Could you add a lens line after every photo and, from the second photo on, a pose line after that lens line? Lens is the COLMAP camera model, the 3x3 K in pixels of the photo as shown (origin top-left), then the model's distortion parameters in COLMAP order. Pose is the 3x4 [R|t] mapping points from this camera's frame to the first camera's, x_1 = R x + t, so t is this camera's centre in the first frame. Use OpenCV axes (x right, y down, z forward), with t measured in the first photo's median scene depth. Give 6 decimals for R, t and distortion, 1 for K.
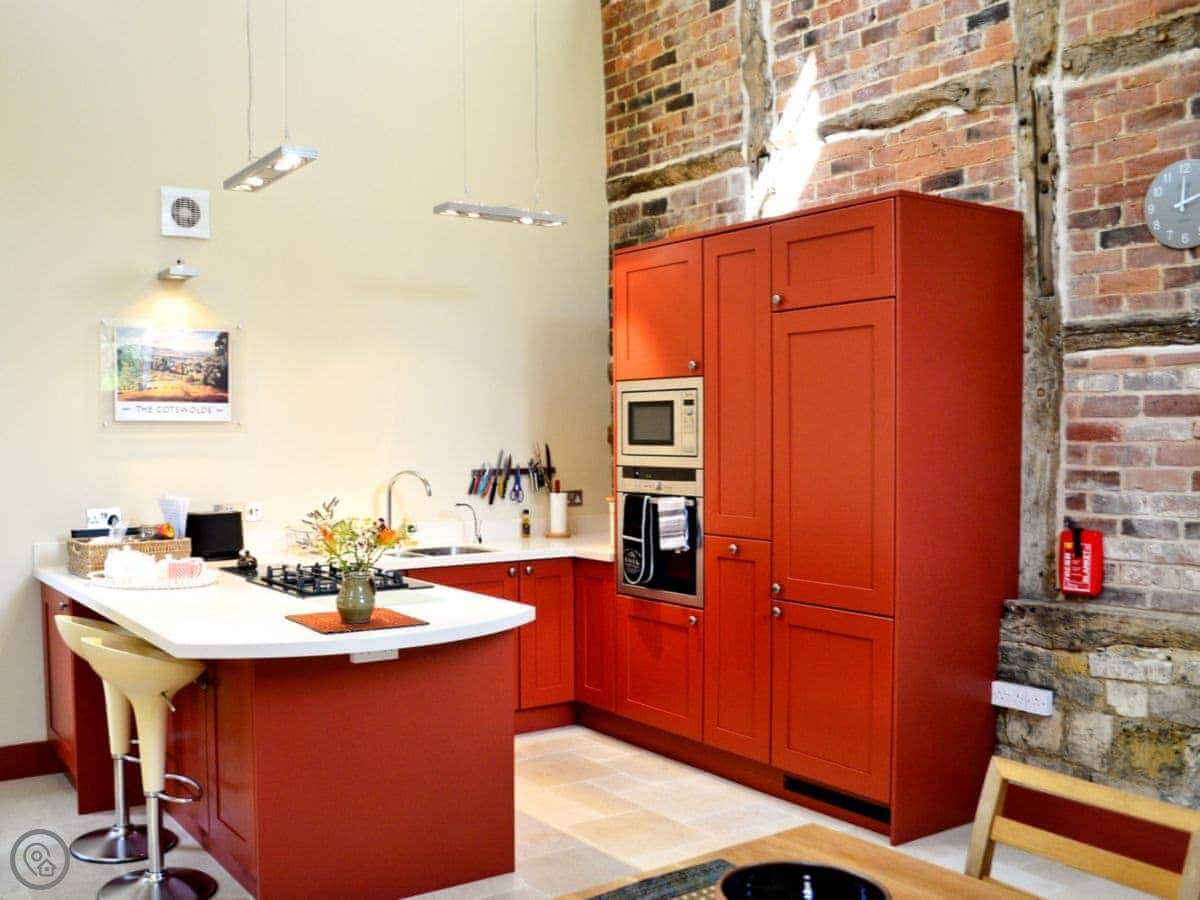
lens RADIAL K [[1132.7, 0, 592.0], [0, 1132.7, 452.4], [0, 0, 1]] dist [-0.074091, 0.000000]
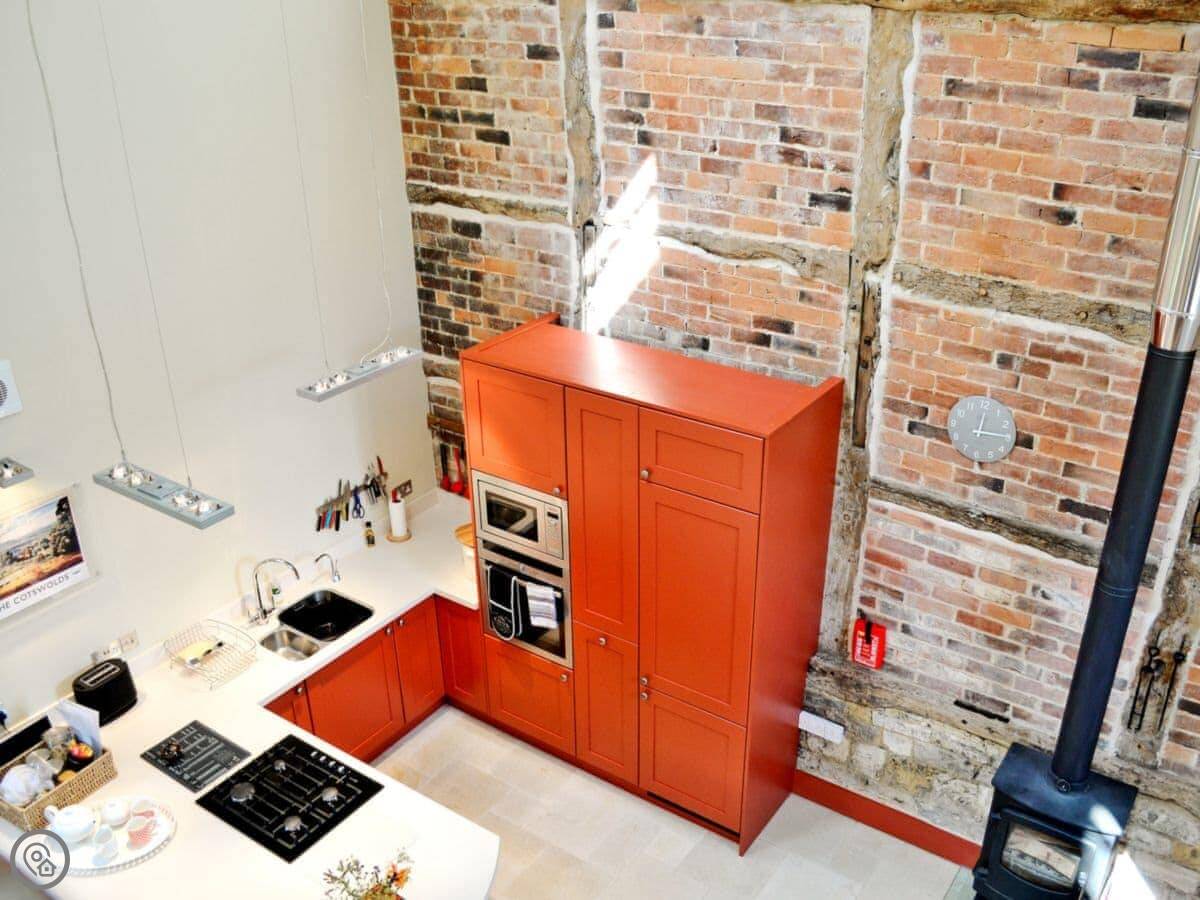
lens RADIAL K [[1046.3, 0, 695.6], [0, 1046.3, 436.4], [0, 0, 1]] dist [-0.064614, -0.003164]
pose [[0.919627, -0.139836, 0.367058, -0.165147], [-0.021249, 0.915404, 0.401975, -0.573988], [-0.392217, -0.377467, 0.838859, 0.107923]]
